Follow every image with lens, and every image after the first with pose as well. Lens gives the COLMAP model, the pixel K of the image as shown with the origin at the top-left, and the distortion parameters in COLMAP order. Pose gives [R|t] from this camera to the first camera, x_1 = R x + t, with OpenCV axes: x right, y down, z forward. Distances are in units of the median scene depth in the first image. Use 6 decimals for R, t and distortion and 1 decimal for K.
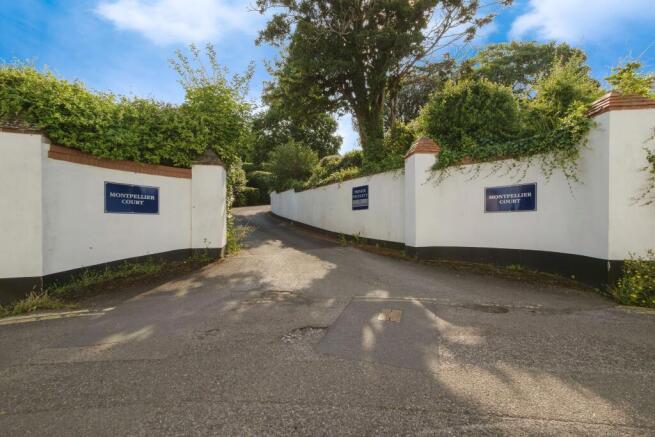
lens RADIAL K [[288.4, 0, 299.1], [0, 288.4, 217.2], [0, 0, 1]] dist [-0.000124, -0.000281]
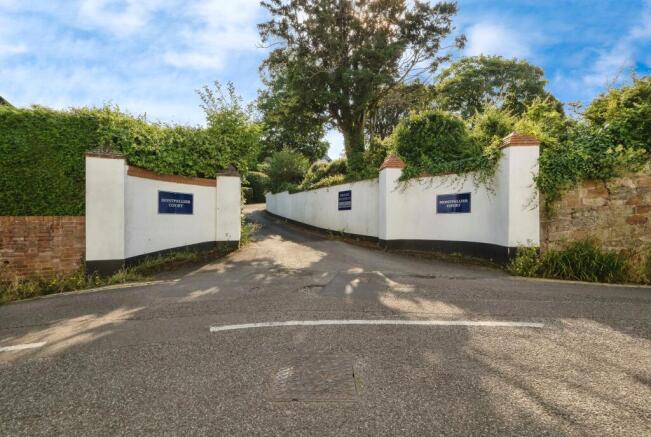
lens RADIAL K [[282.5, 0, 325.5], [0, 282.5, 218.5], [0, 0, 1]] dist [-0.000206, -0.000030]
pose [[0.990074, 0.004371, 0.140481, -0.054385], [-0.006485, 0.999872, 0.014593, -0.010990], [-0.140399, -0.015359, 0.989976, -0.256983]]
